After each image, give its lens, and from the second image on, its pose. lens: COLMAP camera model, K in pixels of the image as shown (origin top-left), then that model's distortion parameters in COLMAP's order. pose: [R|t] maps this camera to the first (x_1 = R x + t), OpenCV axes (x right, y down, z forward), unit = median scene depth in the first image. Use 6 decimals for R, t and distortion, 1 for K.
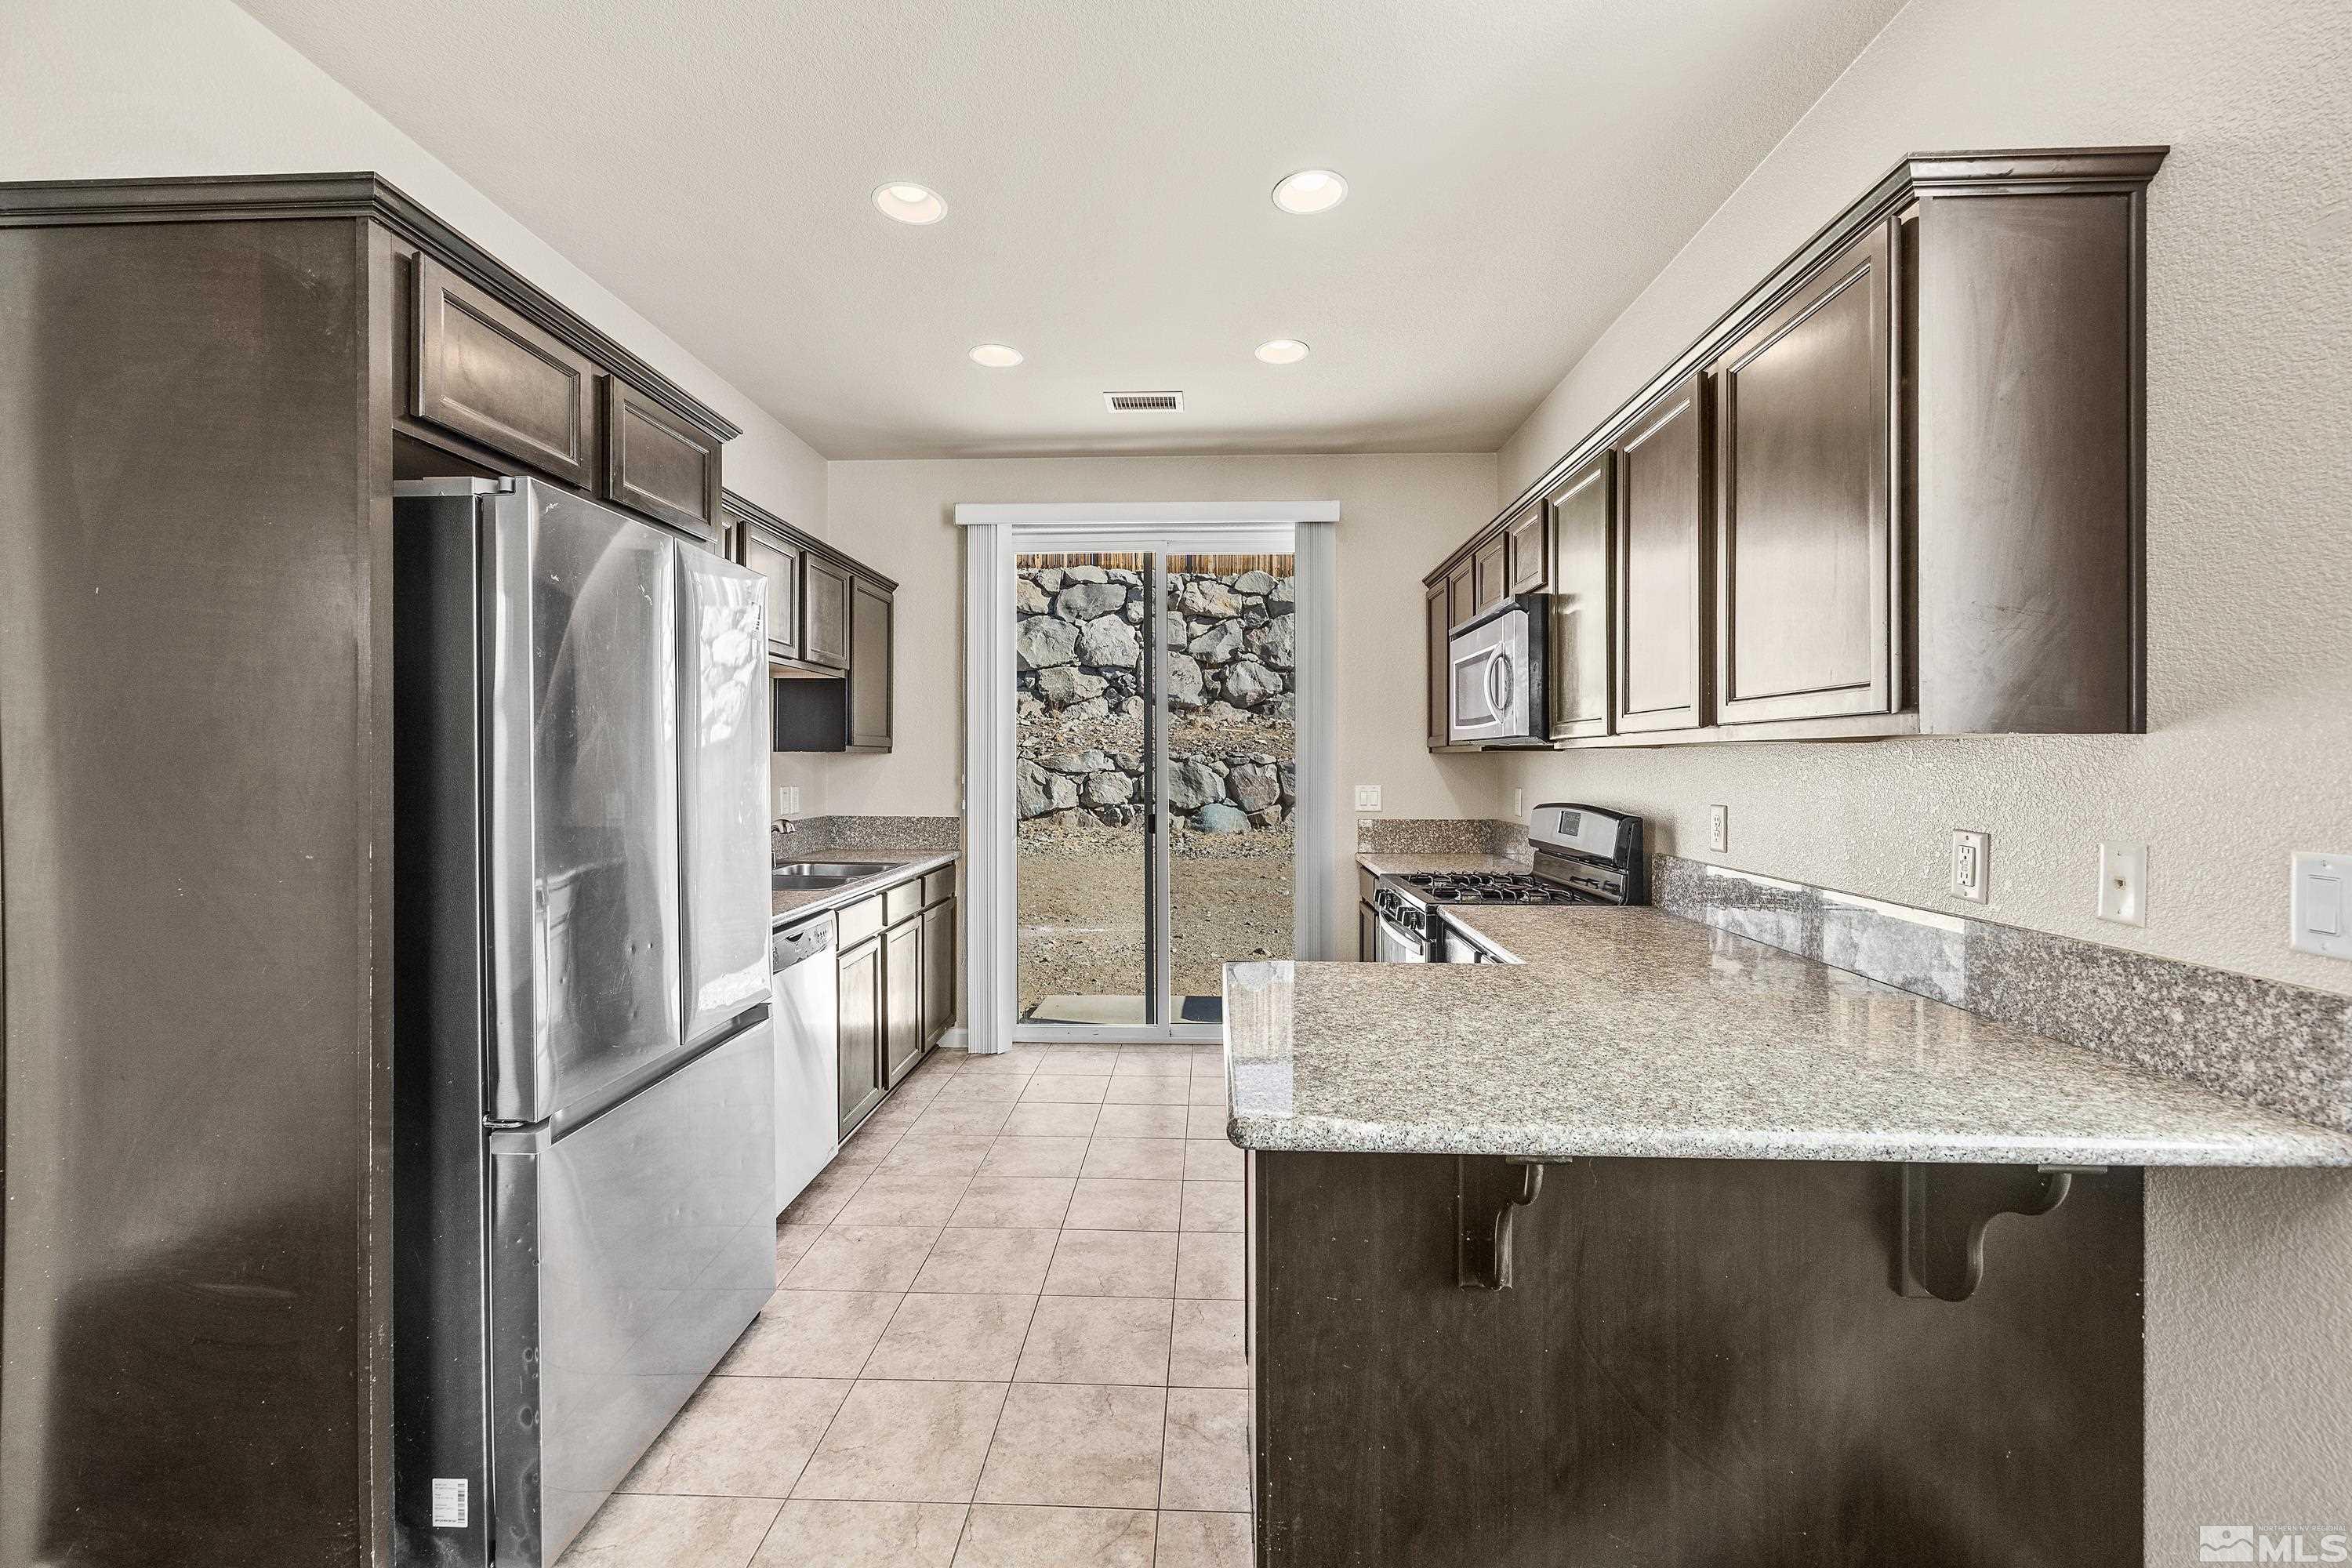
lens RADIAL K [[957.9, 0, 1175.3], [0, 957.9, 773.1], [0, 0, 1]] dist [-0.000593, 0.000445]
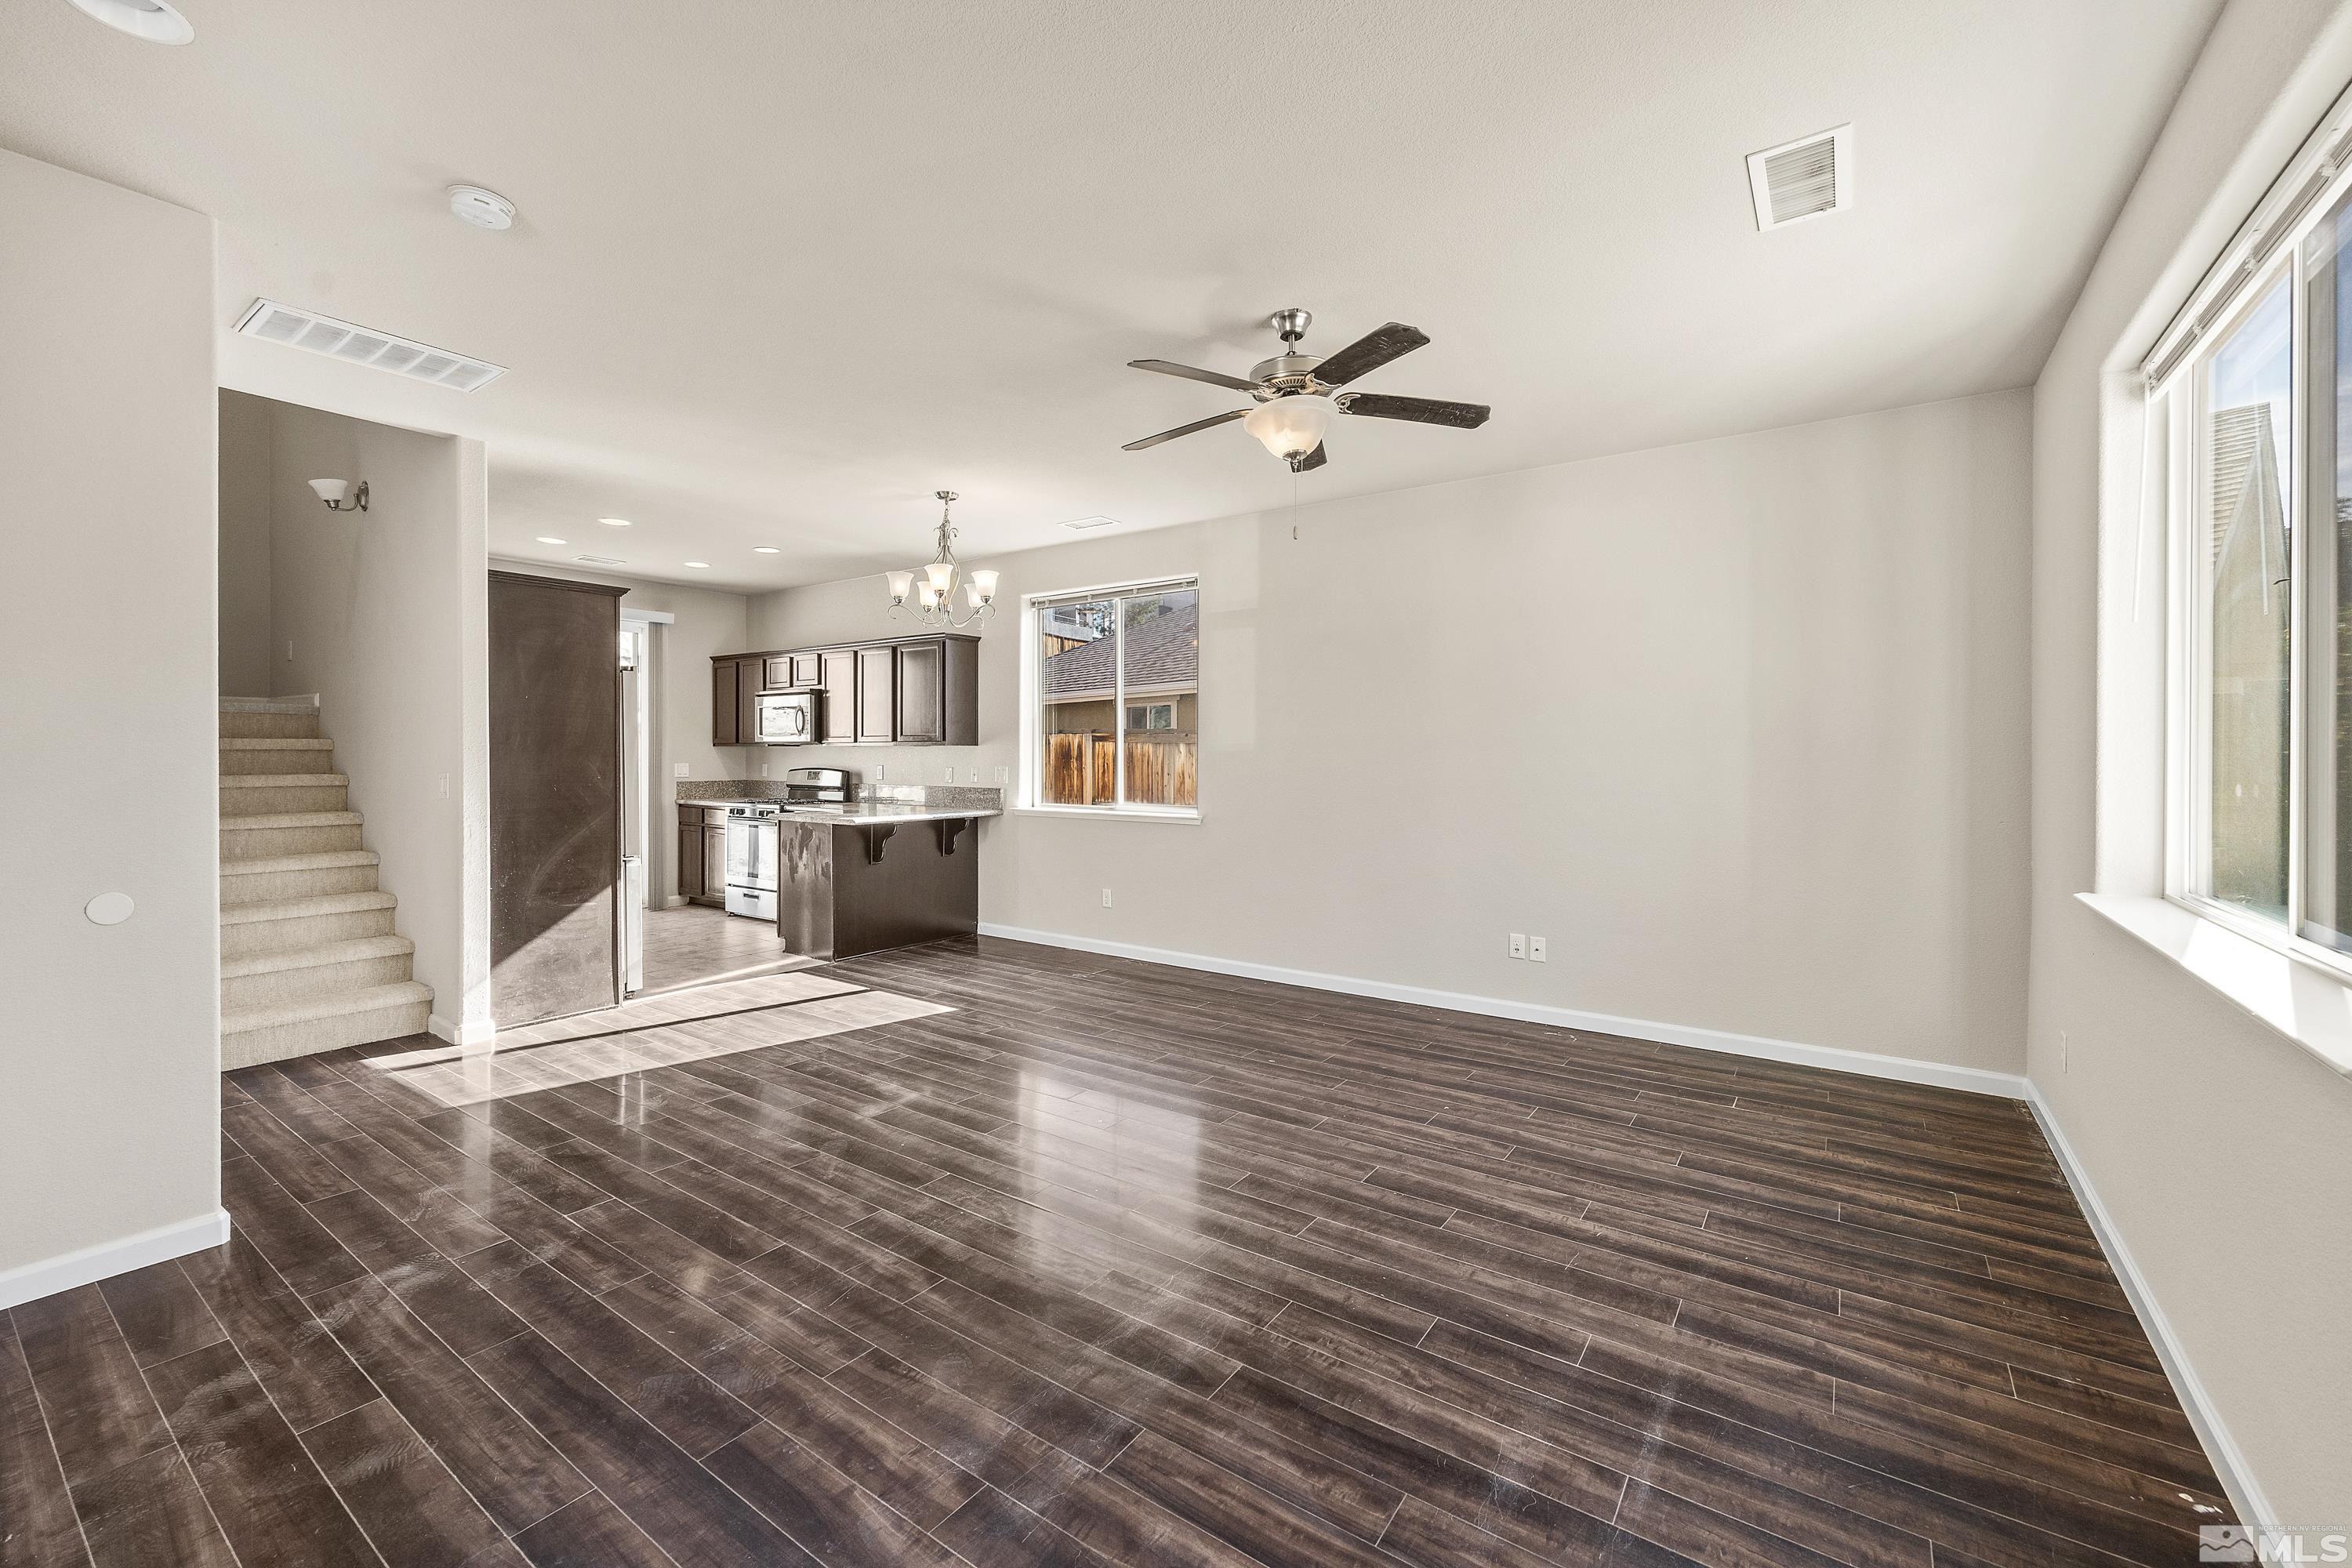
lens RADIAL K [[957.9, 0, 1185.8], [0, 957.9, 760.3], [0, 0, 1]] dist [-0.000593, 0.000445]
pose [[0.539143, -0.007619, 0.842180, -1.554915], [0.006412, 0.999967, 0.004942, 0.007818], [-0.842190, 0.002736, 0.539174, -1.558648]]
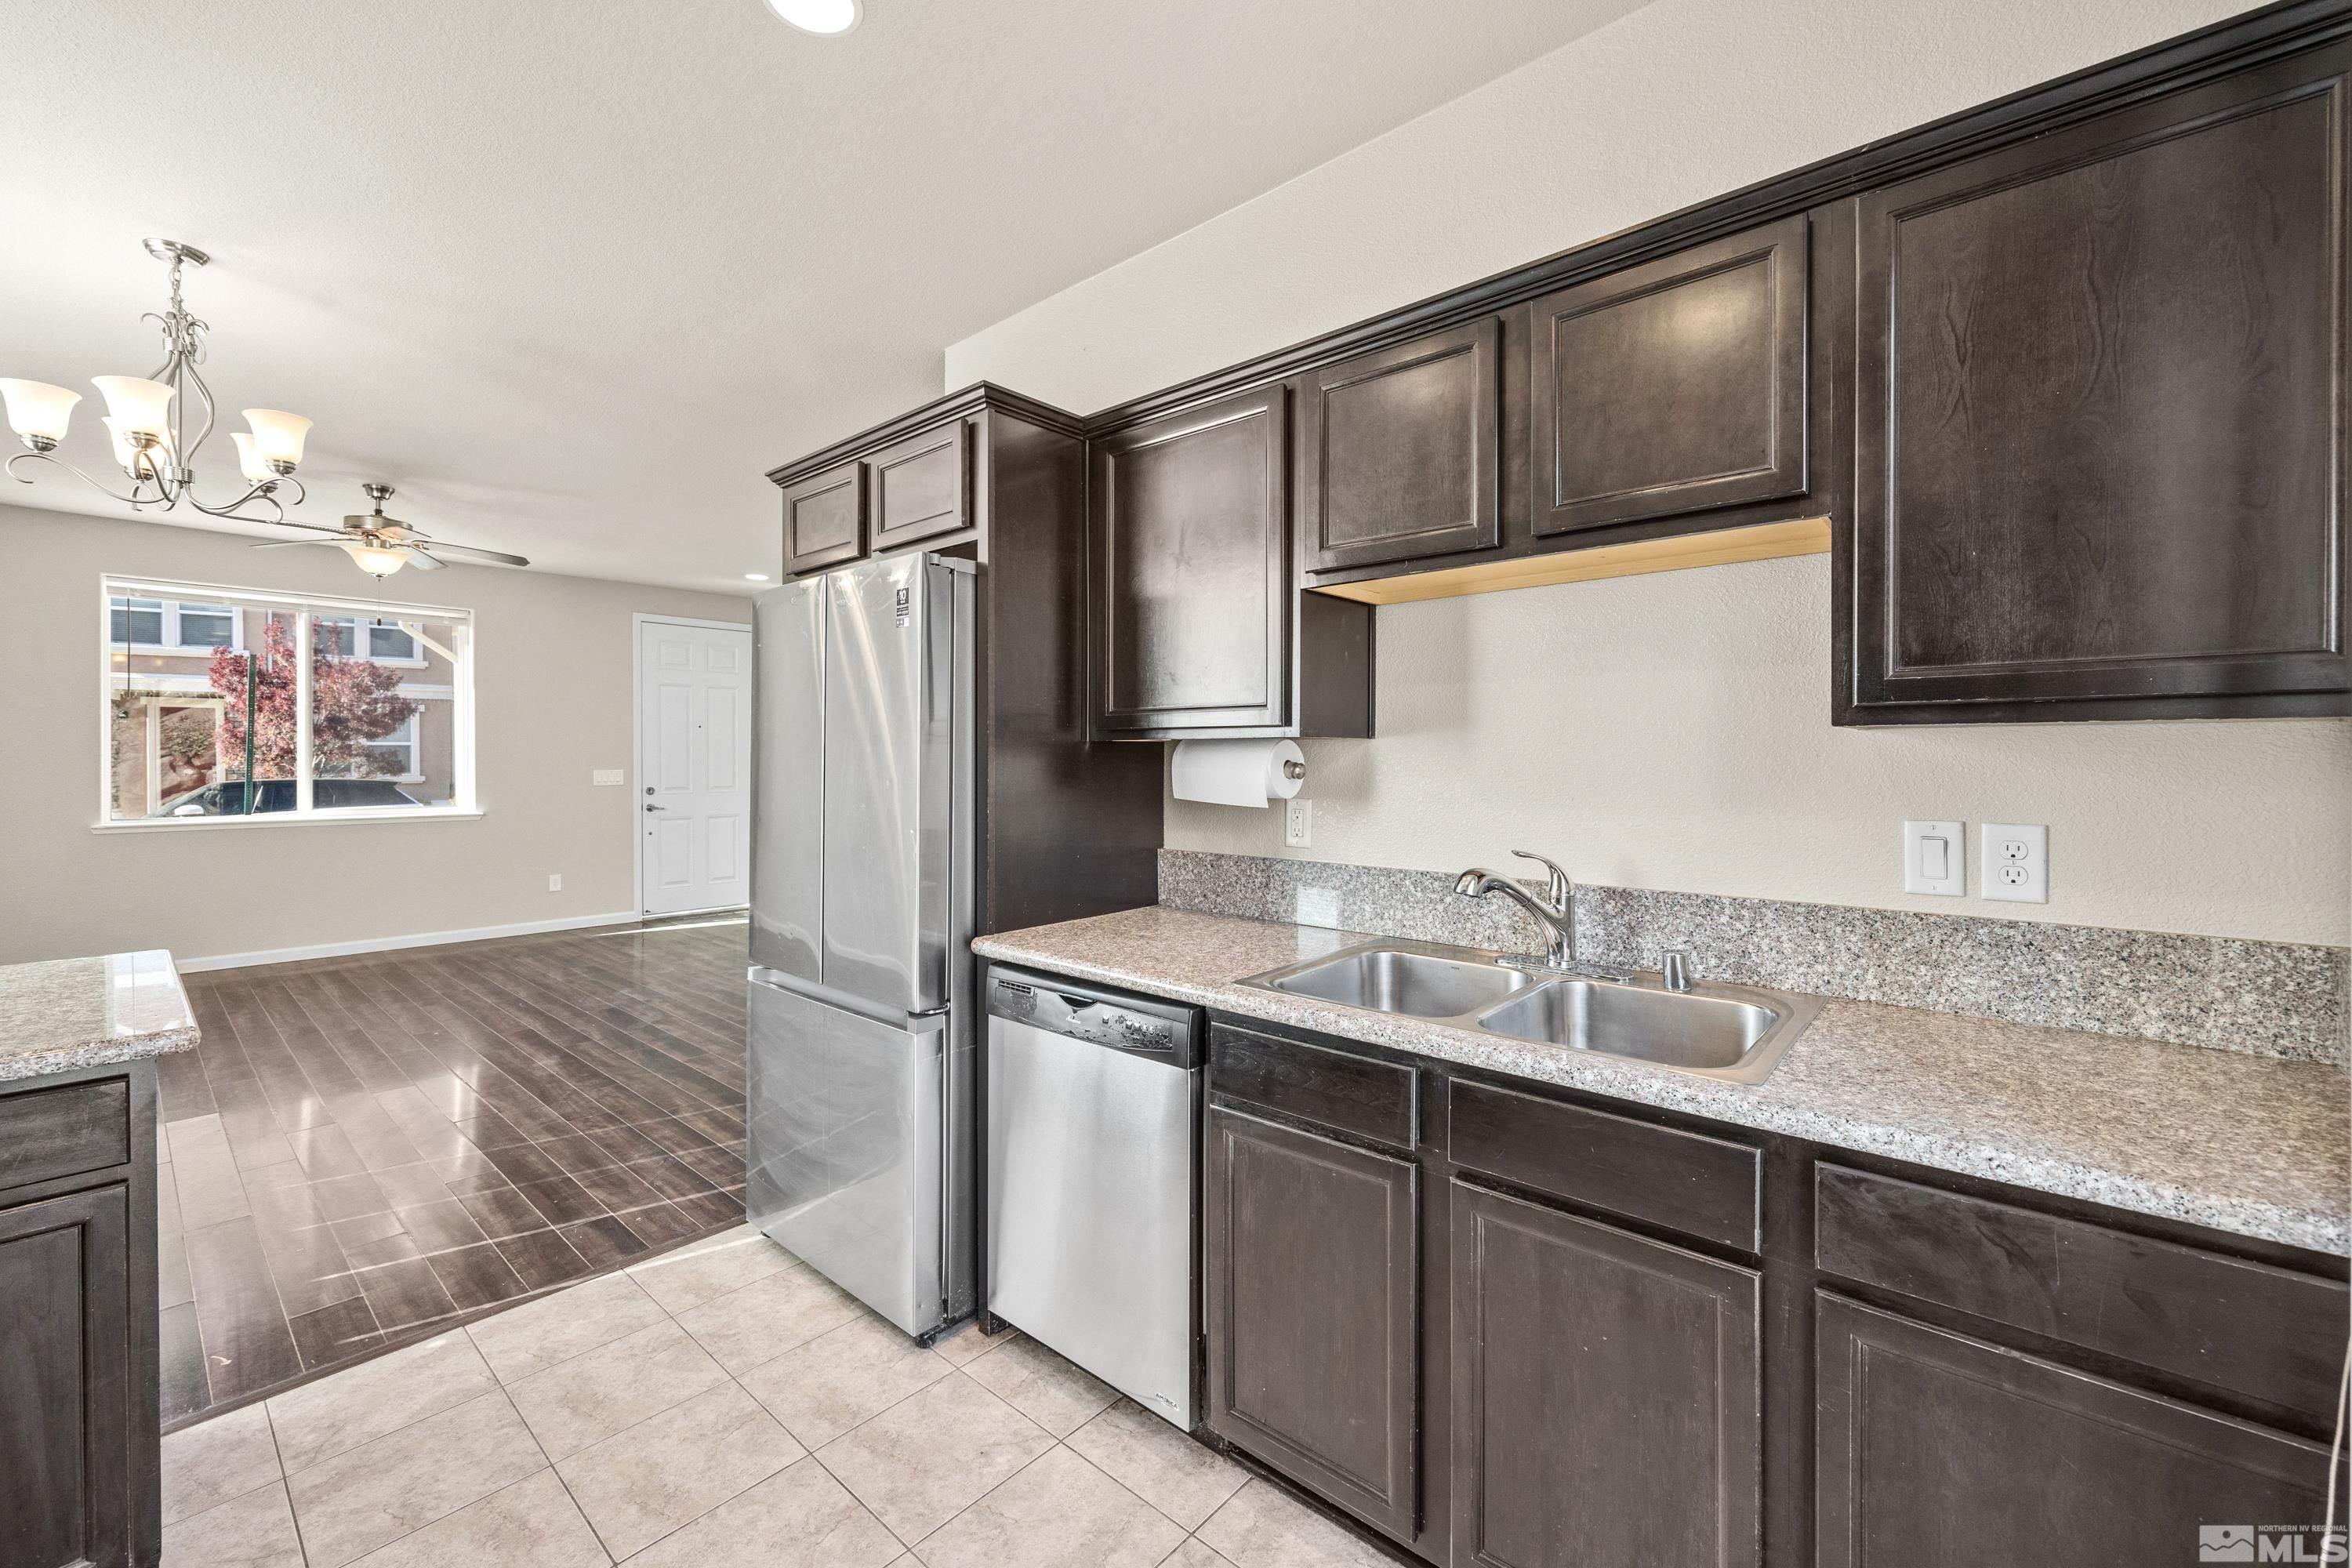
lens RADIAL K [[957.9, 0, 1182.7], [0, 957.9, 764.4], [0, 0, 1]] dist [-0.000593, 0.000445]
pose [[-0.634139, 0.003966, -0.773209, 0.115211], [-0.006104, 0.999930, 0.010136, -0.011164], [0.773195, 0.011147, -0.634070, 1.688180]]
